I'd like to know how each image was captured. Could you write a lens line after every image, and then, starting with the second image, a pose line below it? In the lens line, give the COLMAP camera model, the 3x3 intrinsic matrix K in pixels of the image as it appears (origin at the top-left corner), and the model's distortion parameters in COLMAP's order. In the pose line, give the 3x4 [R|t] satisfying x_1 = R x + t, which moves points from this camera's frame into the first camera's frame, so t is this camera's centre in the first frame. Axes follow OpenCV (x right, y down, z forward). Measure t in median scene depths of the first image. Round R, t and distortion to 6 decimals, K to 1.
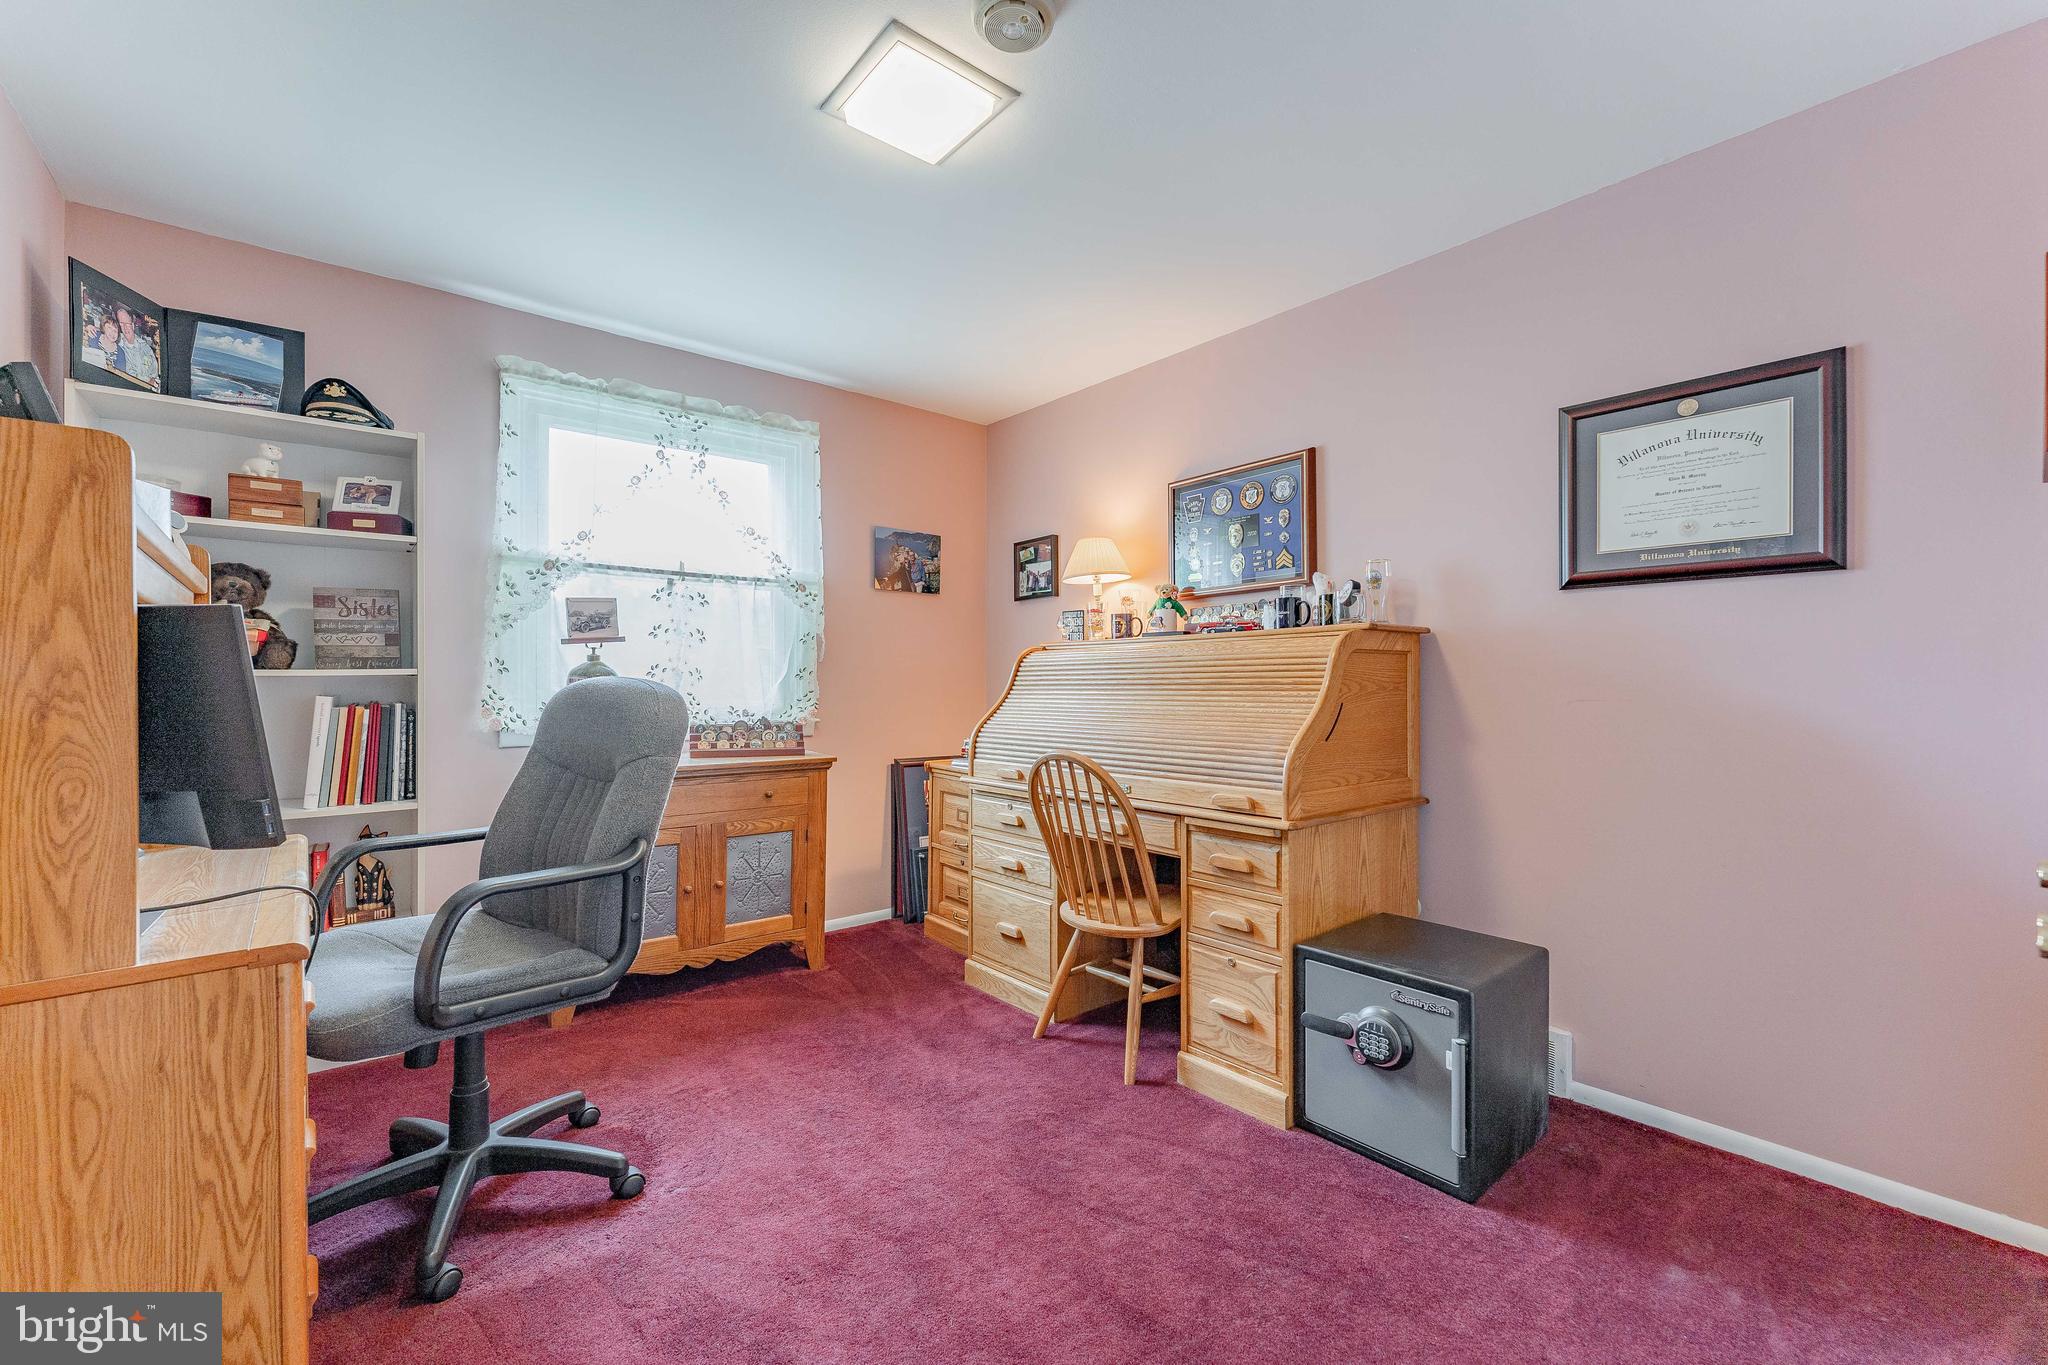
lens RADIAL K [[843.6, 0, 994.4], [0, 843.6, 674.3], [0, 0, 1]] dist [-0.001635, -0.000490]
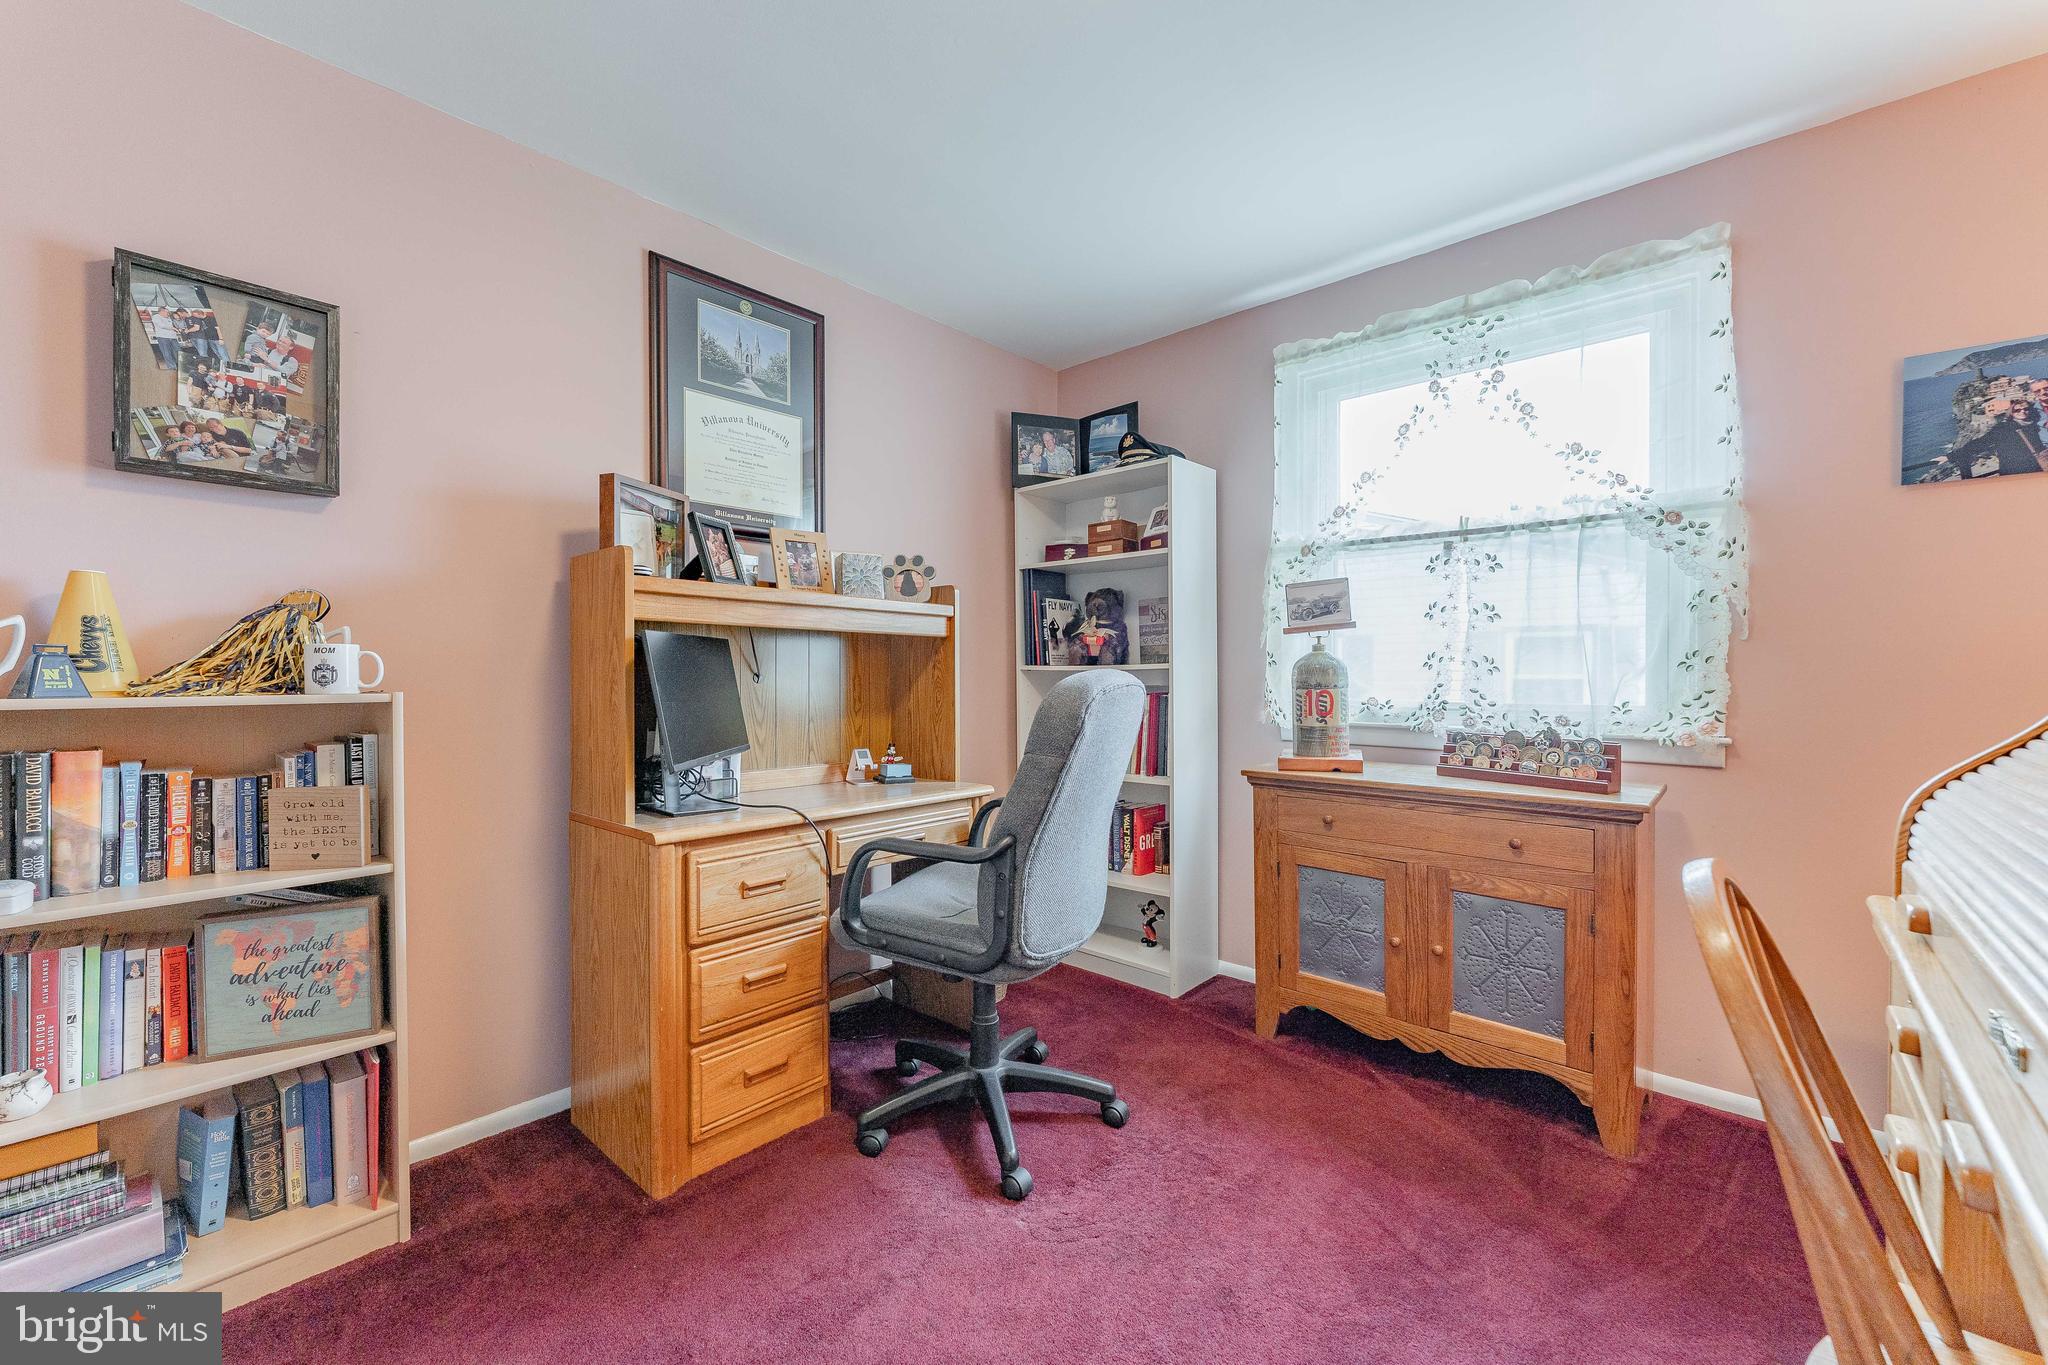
lens RADIAL K [[806.6, 0, 1025.6], [0, 806.6, 676.5], [0, 0, 1]] dist [0.001356, 0.000289]
pose [[0.170323, 0.003878, -0.985381, 0.292694], [0.010519, 0.999928, 0.005754, 0.002391], [0.985332, -0.011345, 0.170270, 0.507467]]
